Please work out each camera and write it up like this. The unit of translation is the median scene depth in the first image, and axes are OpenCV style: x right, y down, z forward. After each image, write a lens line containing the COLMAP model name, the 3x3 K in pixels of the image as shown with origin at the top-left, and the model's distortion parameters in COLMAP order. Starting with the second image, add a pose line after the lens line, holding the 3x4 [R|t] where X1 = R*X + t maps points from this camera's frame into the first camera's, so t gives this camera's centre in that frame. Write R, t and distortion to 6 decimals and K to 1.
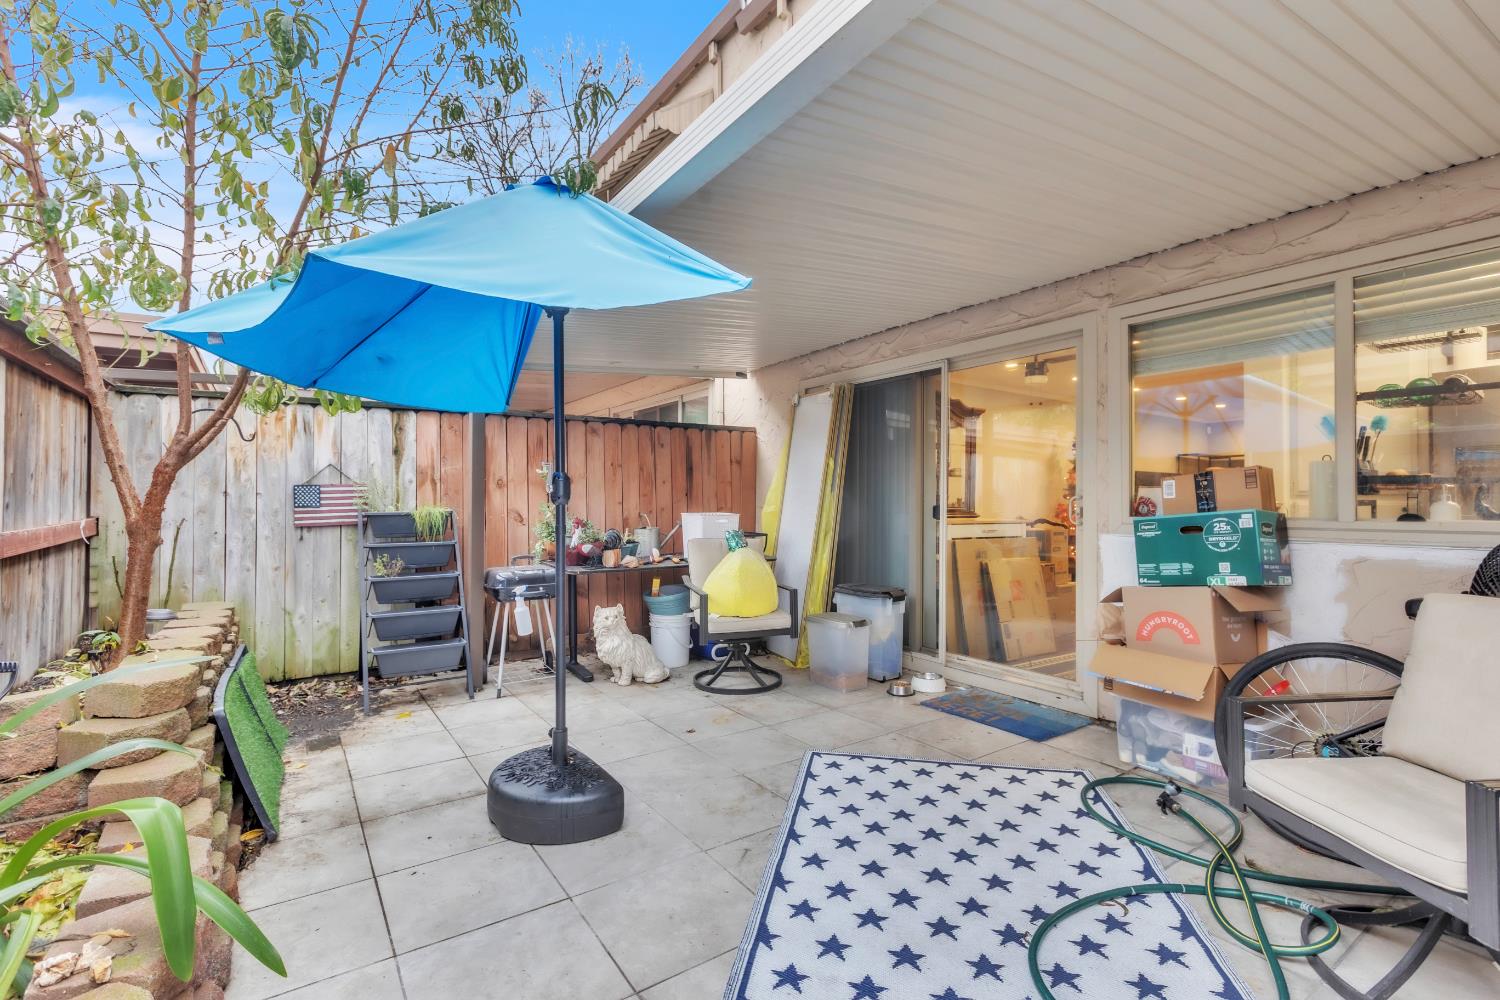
lens RADIAL K [[718.5, 0, 750.0], [0, 718.5, 500.0], [0, 0, 1]] dist [0.002132, 0.000313]
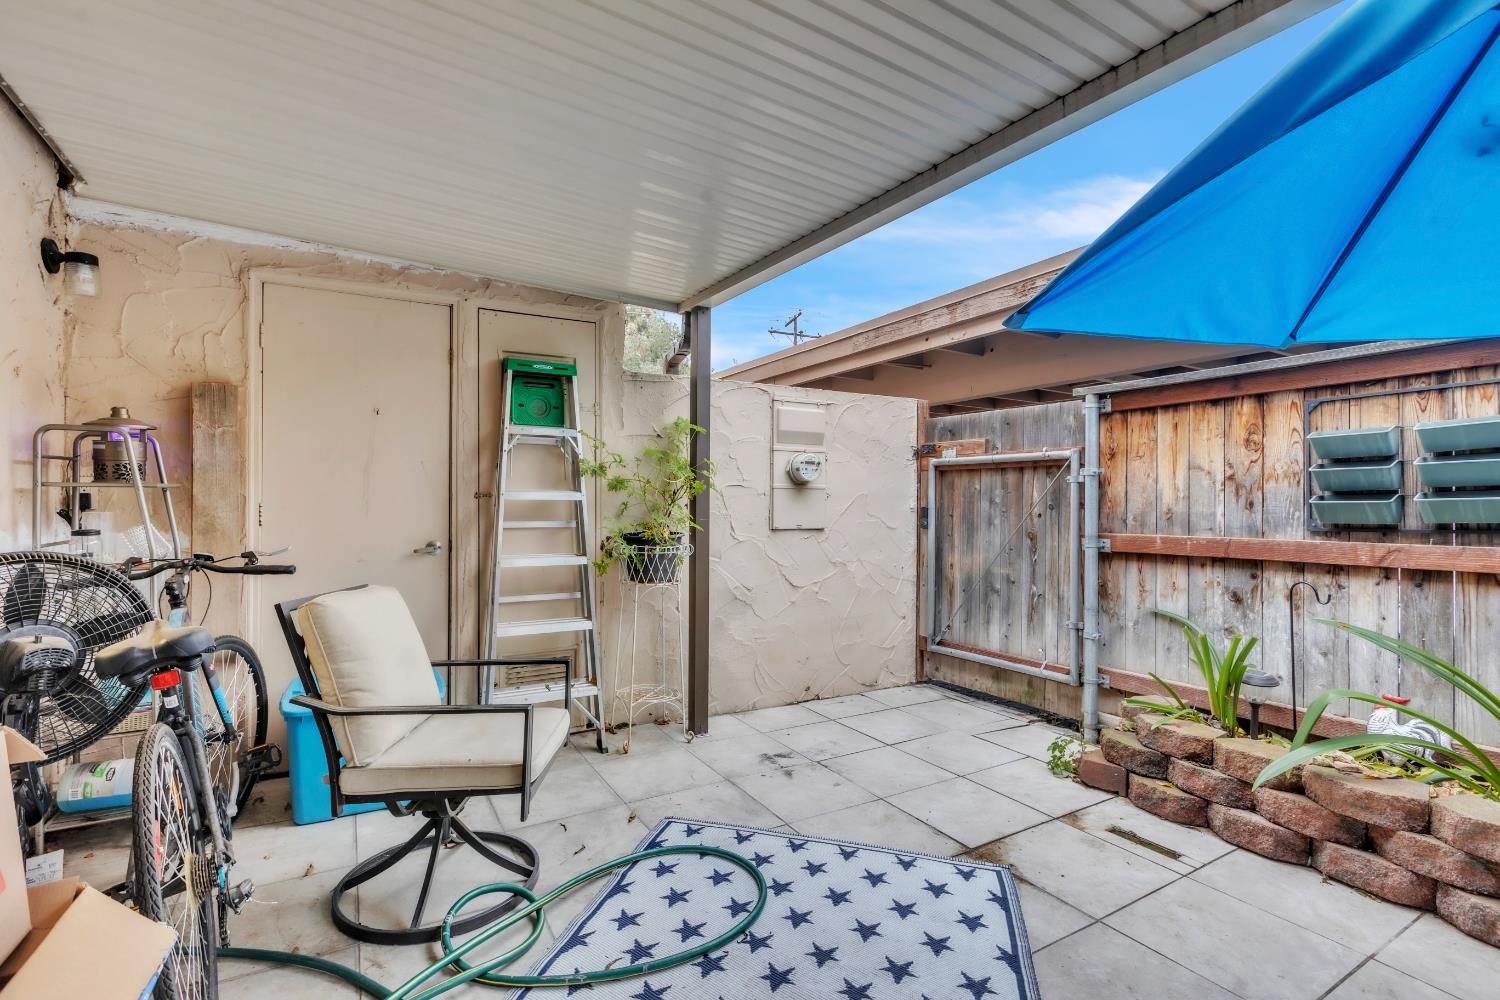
lens RADIAL K [[718.5, 0, 750.0], [0, 718.5, 500.0], [0, 0, 1]] dist [0.002132, 0.000313]
pose [[-0.998340, -0.005071, 0.057368, 0.320697], [-0.005685, 0.999928, -0.010541, 0.001569], [-0.057311, -0.010850, -0.998297, 2.017099]]
